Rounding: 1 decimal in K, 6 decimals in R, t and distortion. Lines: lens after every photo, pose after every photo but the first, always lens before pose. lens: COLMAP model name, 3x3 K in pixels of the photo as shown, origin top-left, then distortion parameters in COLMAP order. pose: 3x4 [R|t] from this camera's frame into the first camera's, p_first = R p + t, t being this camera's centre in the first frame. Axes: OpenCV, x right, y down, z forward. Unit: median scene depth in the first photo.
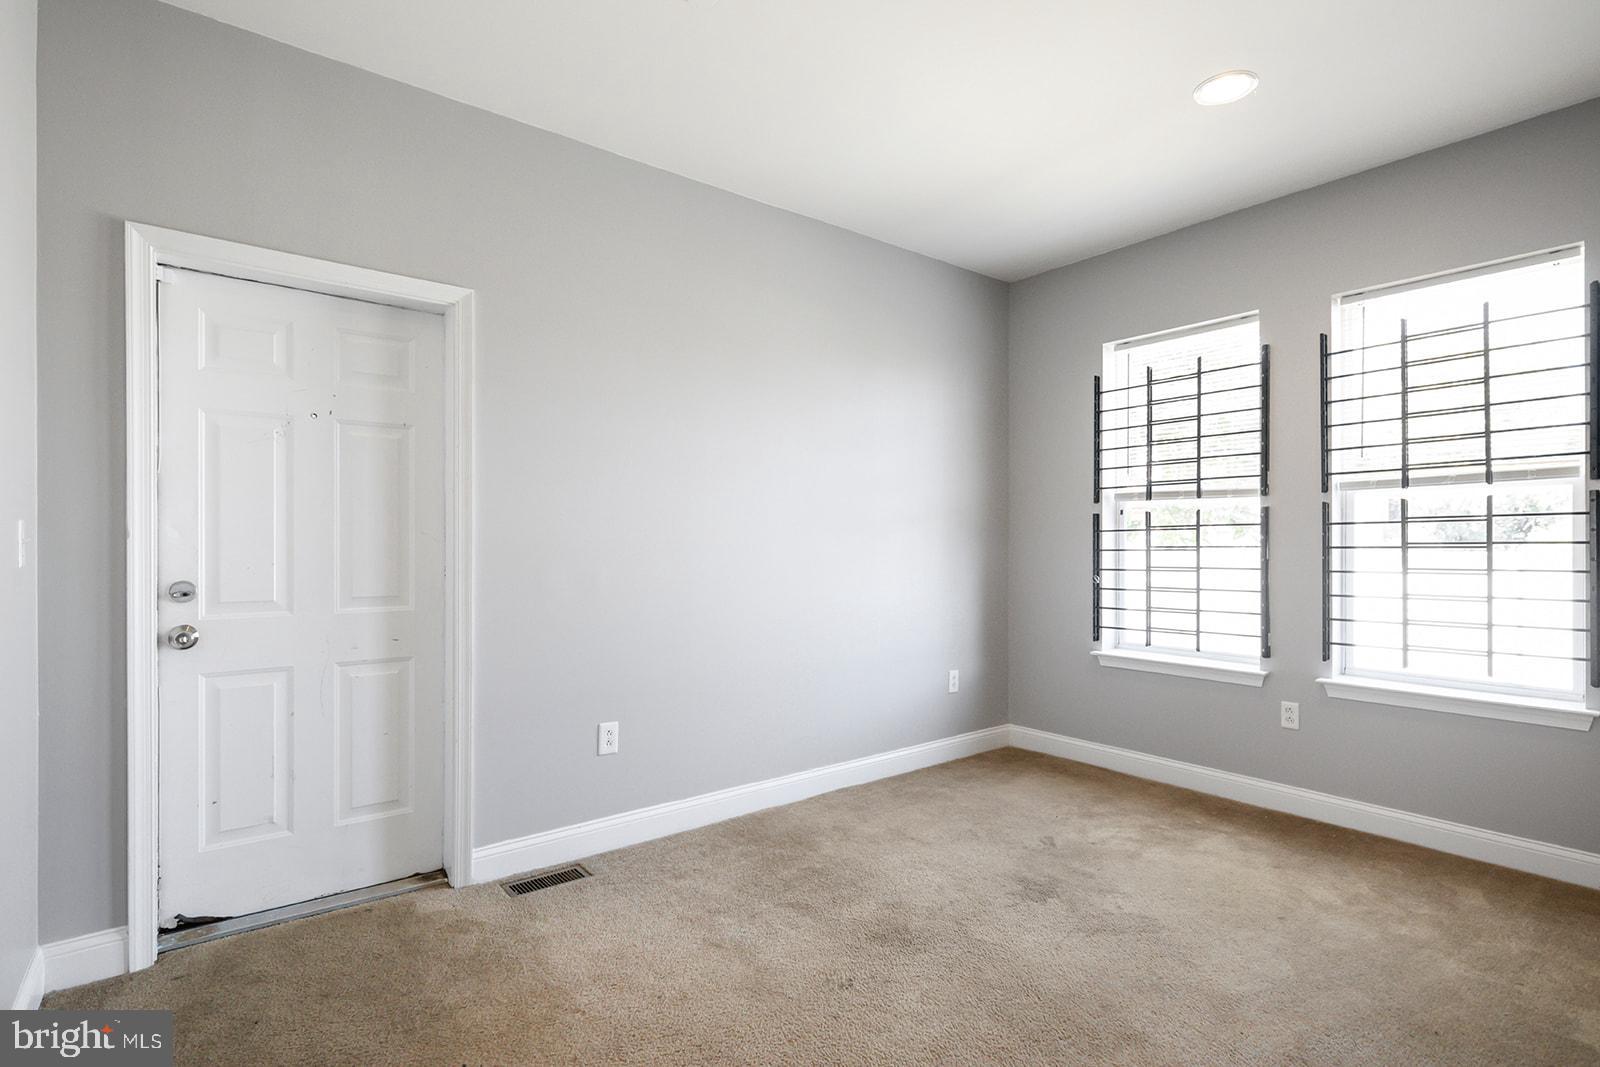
lens RADIAL K [[794.0, 0, 796.2], [0, 794.0, 541.2], [0, 0, 1]] dist [0.008124, -0.005493]
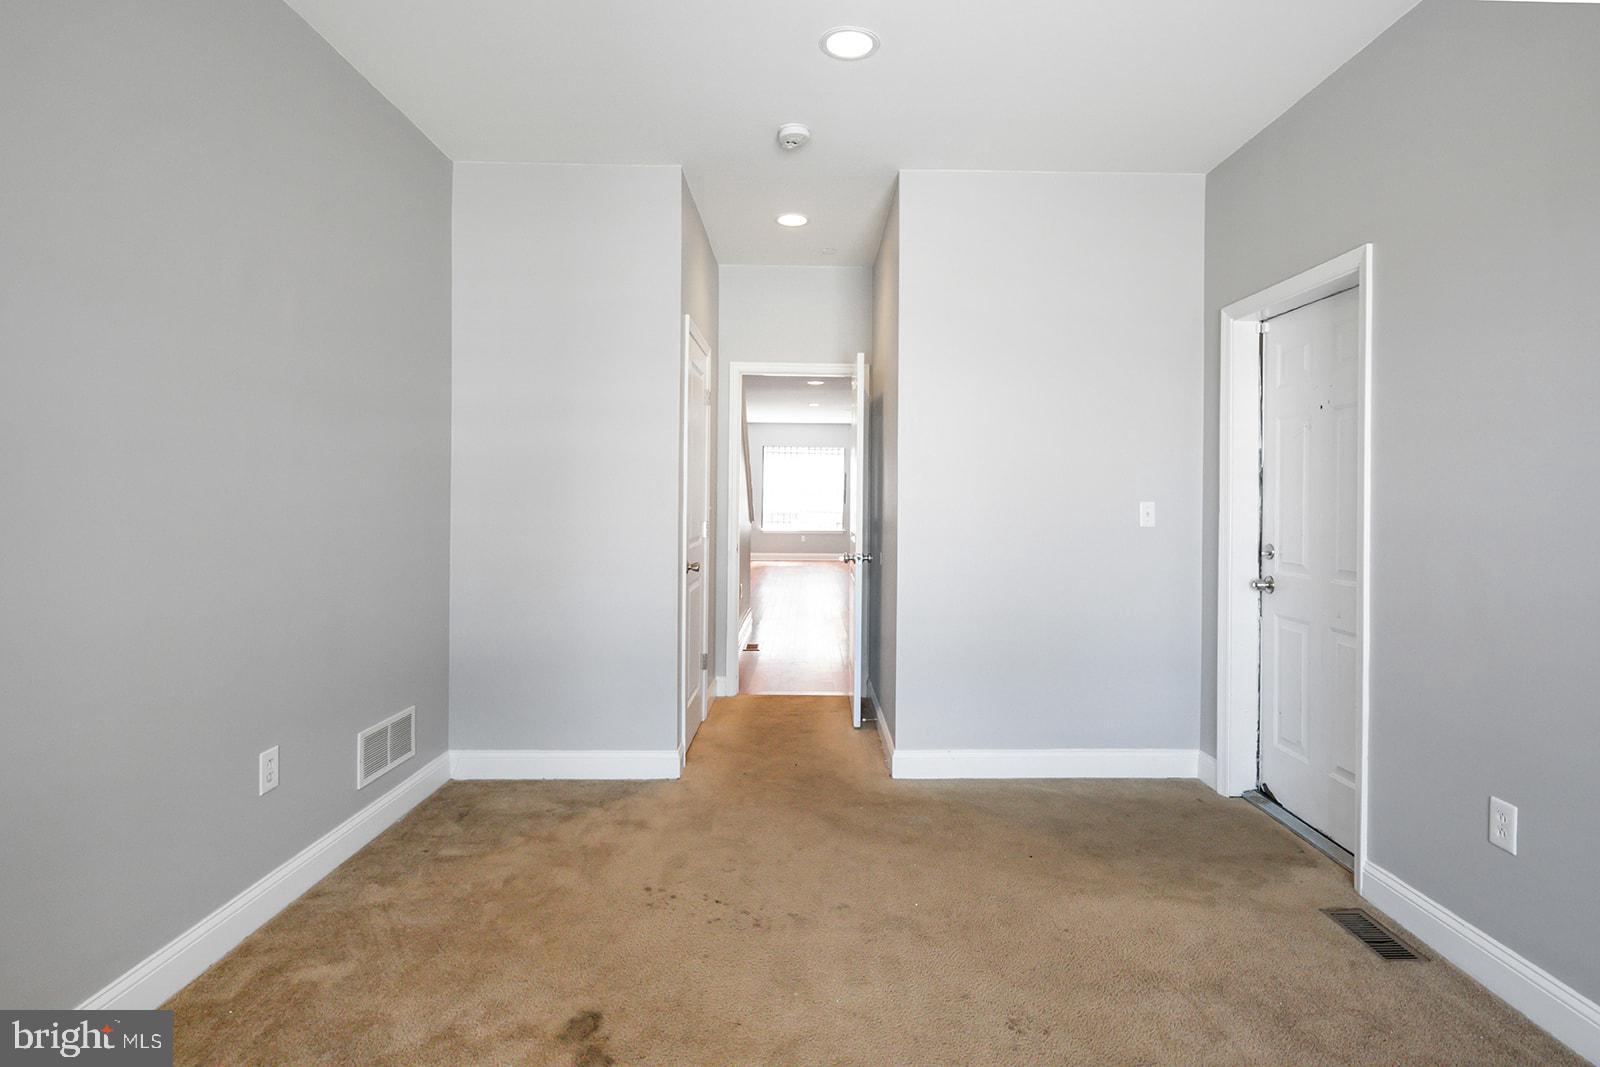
lens RADIAL K [[794.0, 0, 801.6], [0, 794.0, 523.9], [0, 0, 1]] dist [0.008124, -0.005493]
pose [[-0.630510, 0.016972, -0.775995, 0.827438], [-0.000466, 0.999752, 0.022244, -0.015200], [0.776181, 0.014387, -0.630346, 1.272232]]
